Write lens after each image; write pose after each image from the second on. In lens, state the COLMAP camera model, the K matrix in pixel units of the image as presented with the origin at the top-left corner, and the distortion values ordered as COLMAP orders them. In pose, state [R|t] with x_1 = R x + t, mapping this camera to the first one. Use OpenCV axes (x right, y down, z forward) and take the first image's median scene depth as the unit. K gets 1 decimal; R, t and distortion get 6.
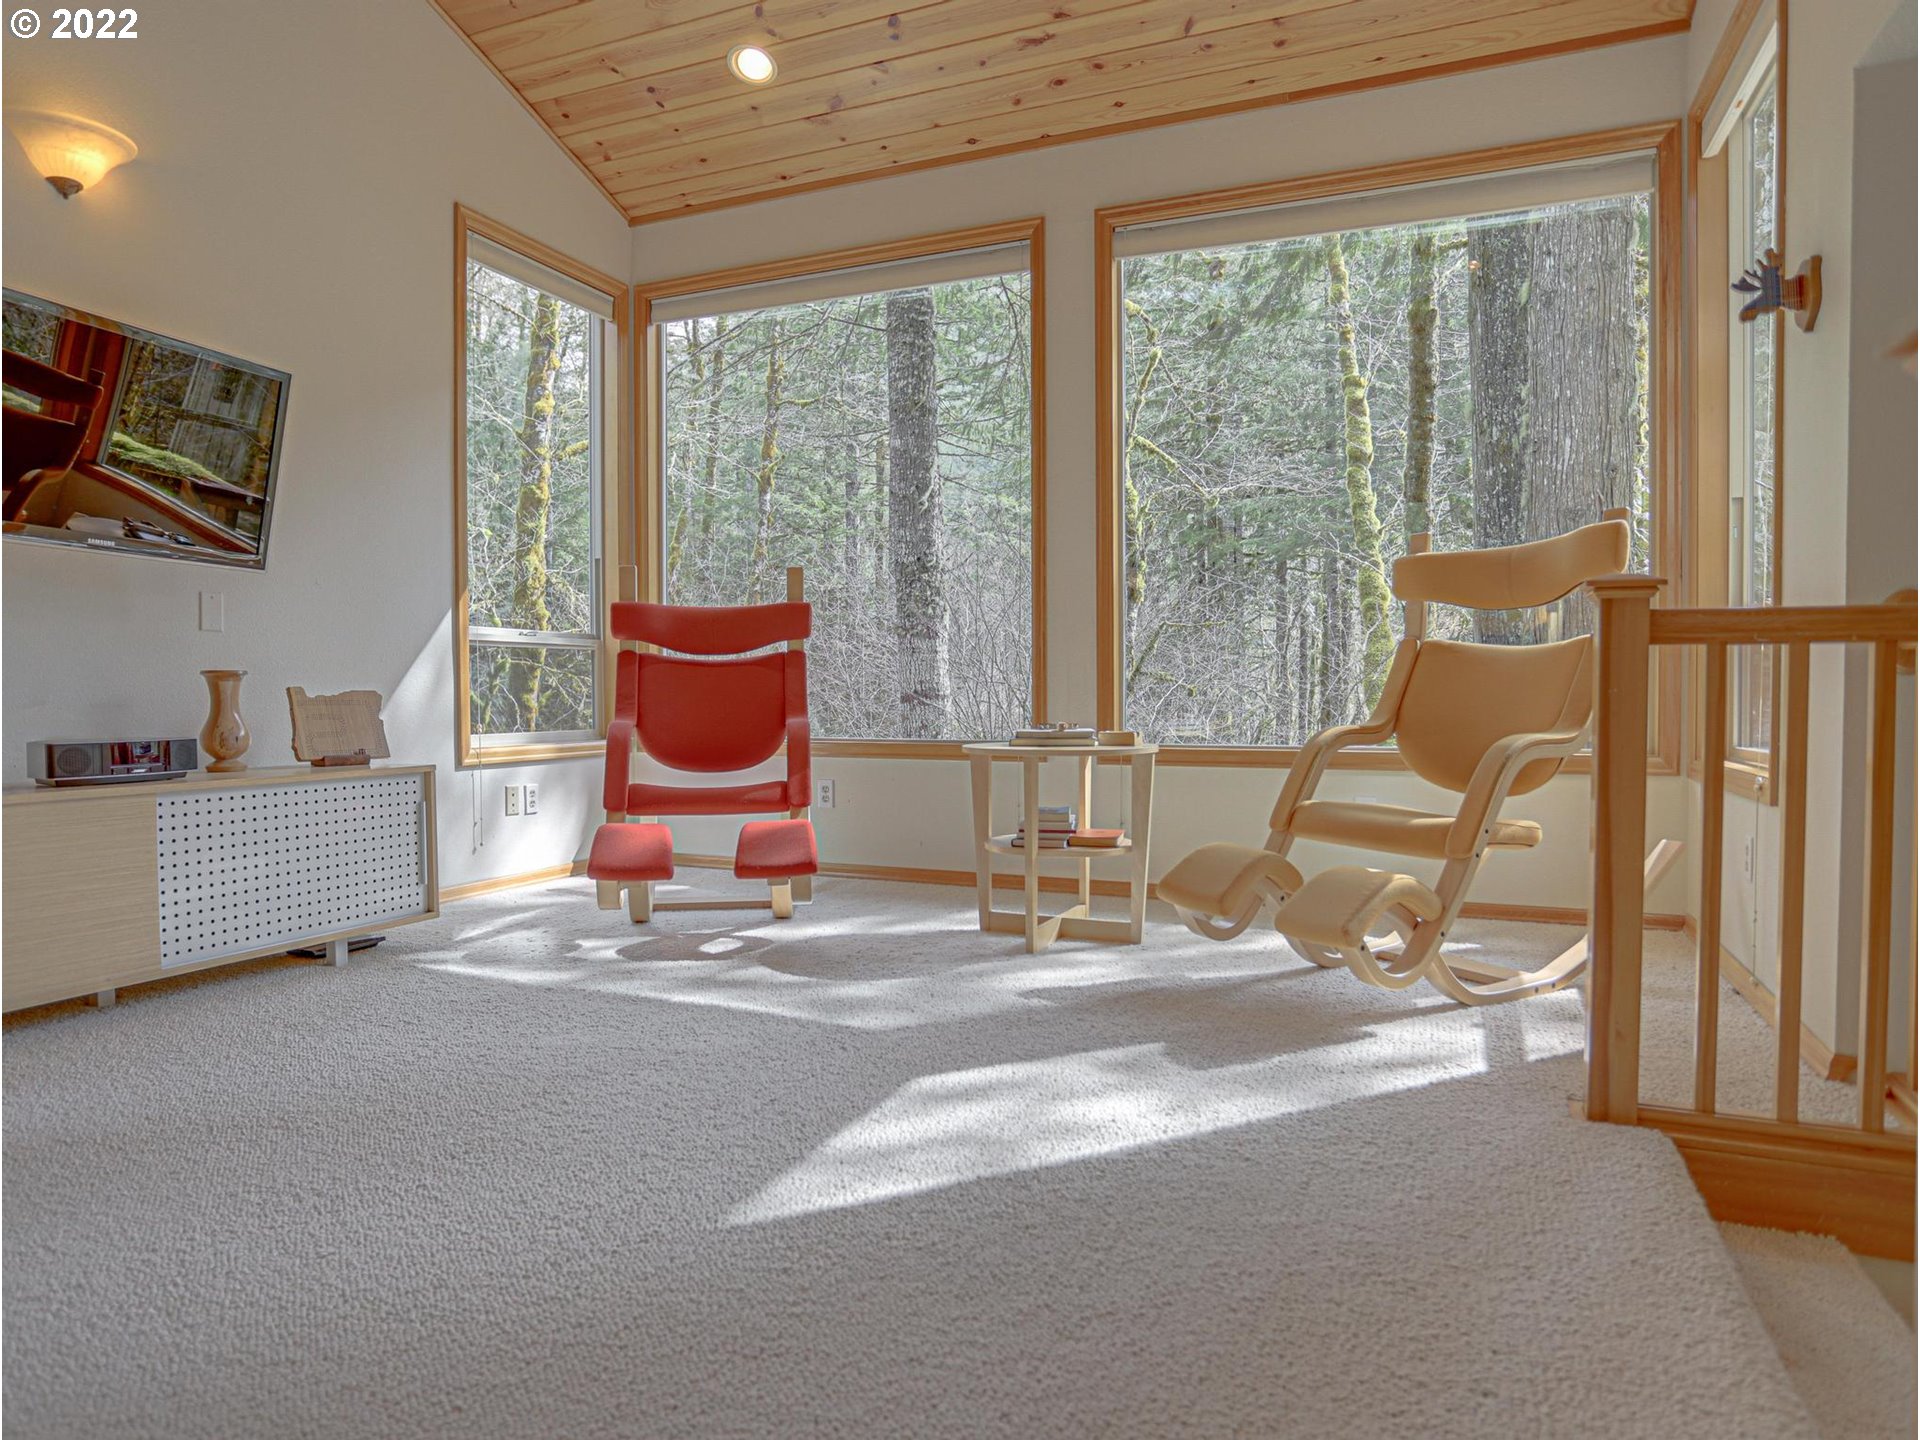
lens RADIAL K [[1183.8, 0, 838.1], [0, 1183.8, 711.7], [0, 0, 1]] dist [-0.063635, 0.029723]
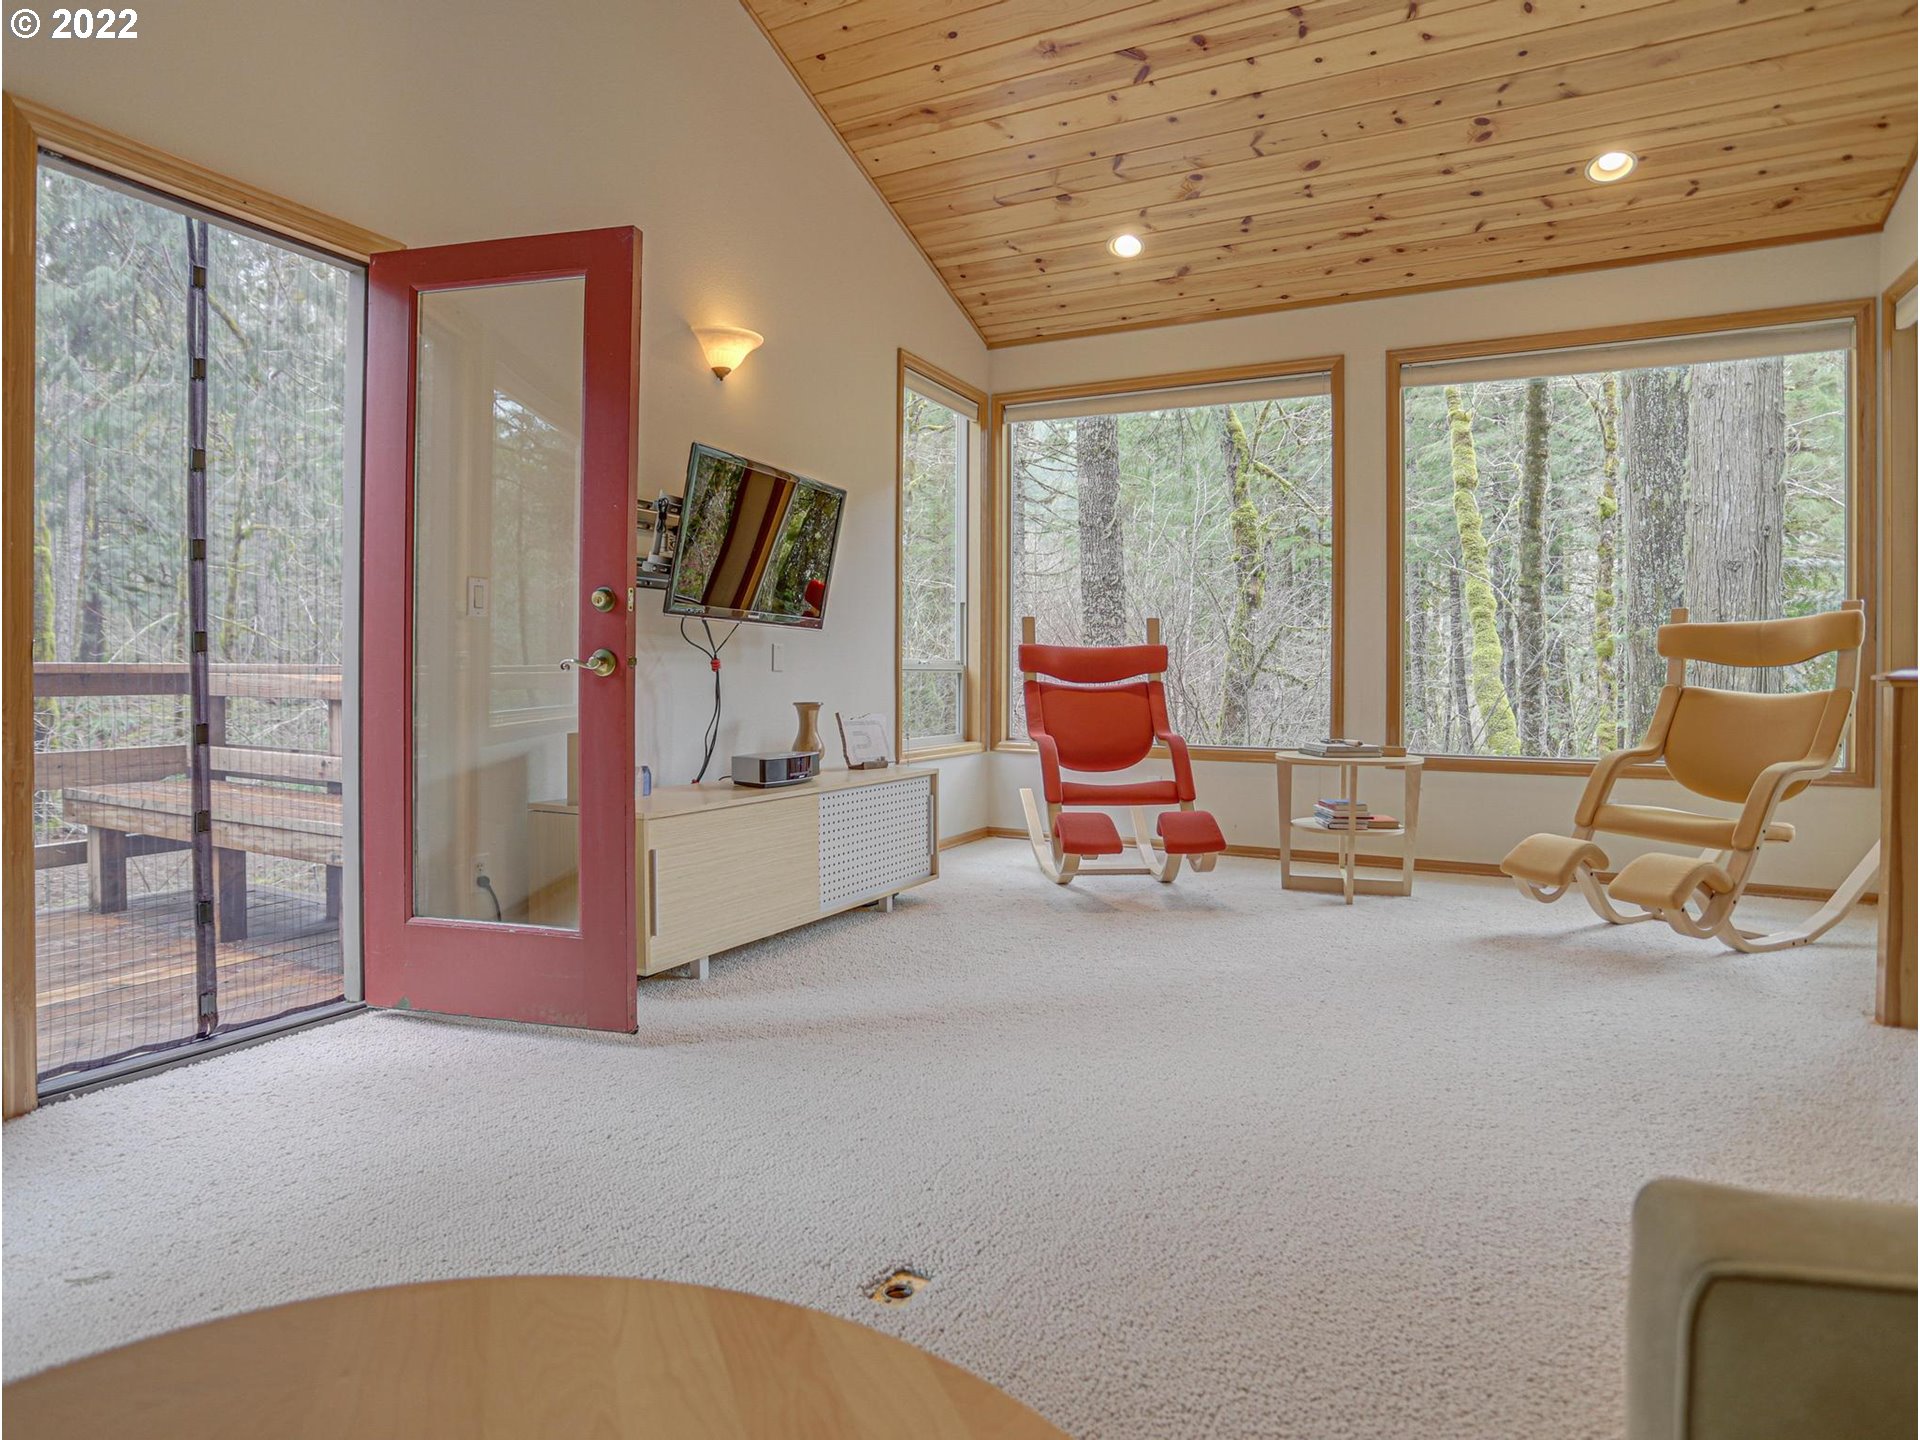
lens RADIAL K [[1040.8, 0, 861.1], [0, 1040.8, 679.3], [0, 0, 1]] dist [-0.071189, 0.024598]
pose [[0.995996, 0.005605, -0.089226, -0.271749], [-0.006964, 0.999864, -0.014920, -0.035132], [0.089130, 0.015482, 0.995900, -0.200413]]
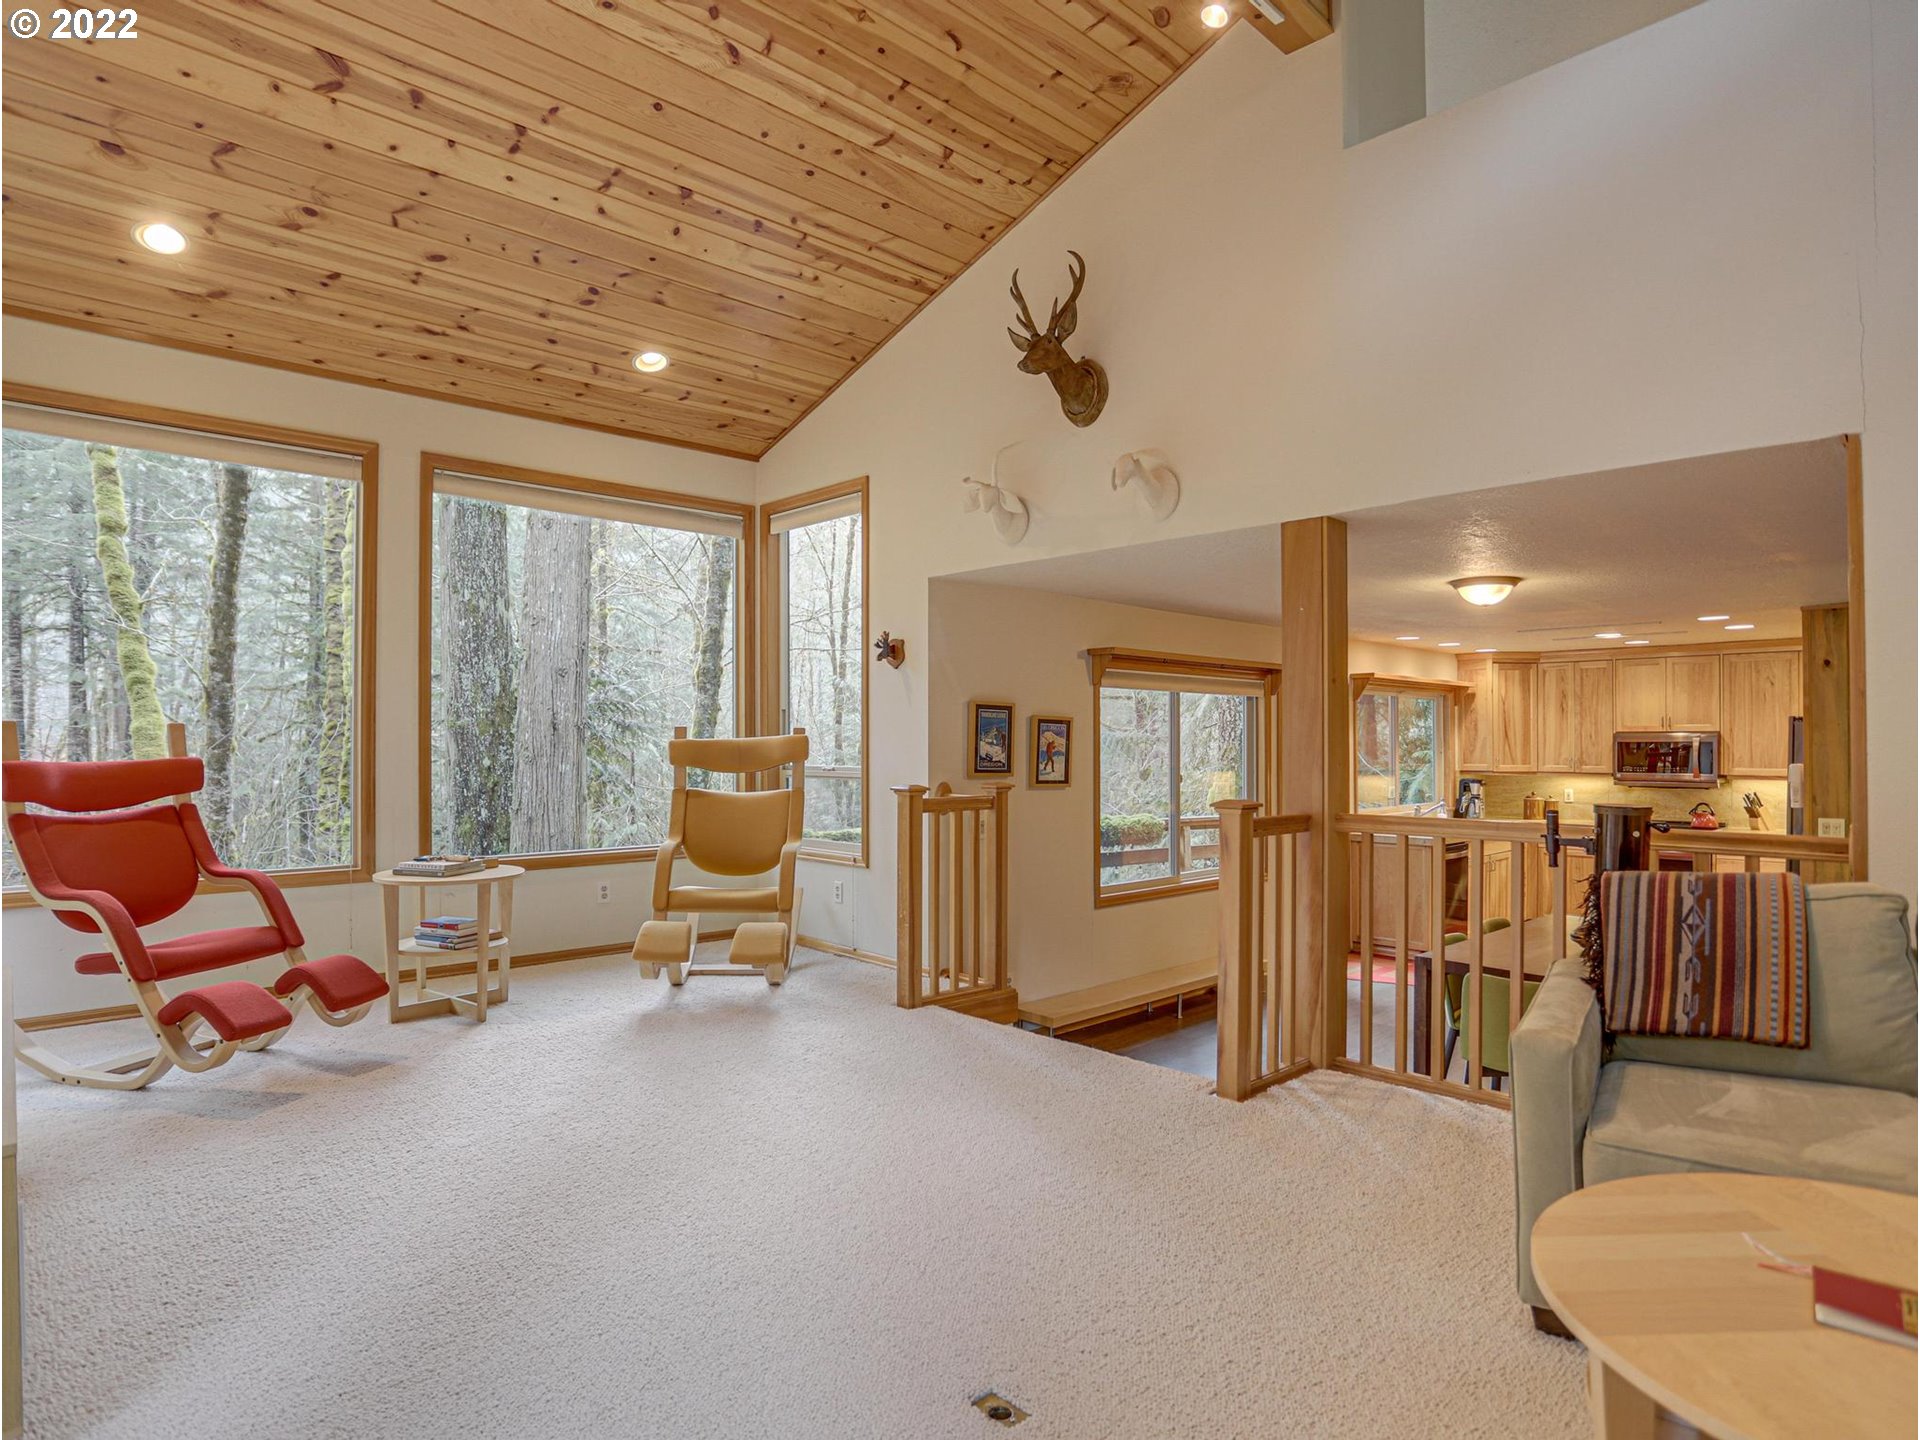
lens RADIAL K [[1139.5, 0, 912.1], [0, 1139.5, 731.6], [0, 0, 1]] dist [-0.076000, 0.044157]
pose [[0.405864, 0.001156, 0.913933, -0.702188], [0.022062, 0.999695, -0.011062, -0.093241], [-0.913667, 0.024653, 0.405715, 0.004116]]
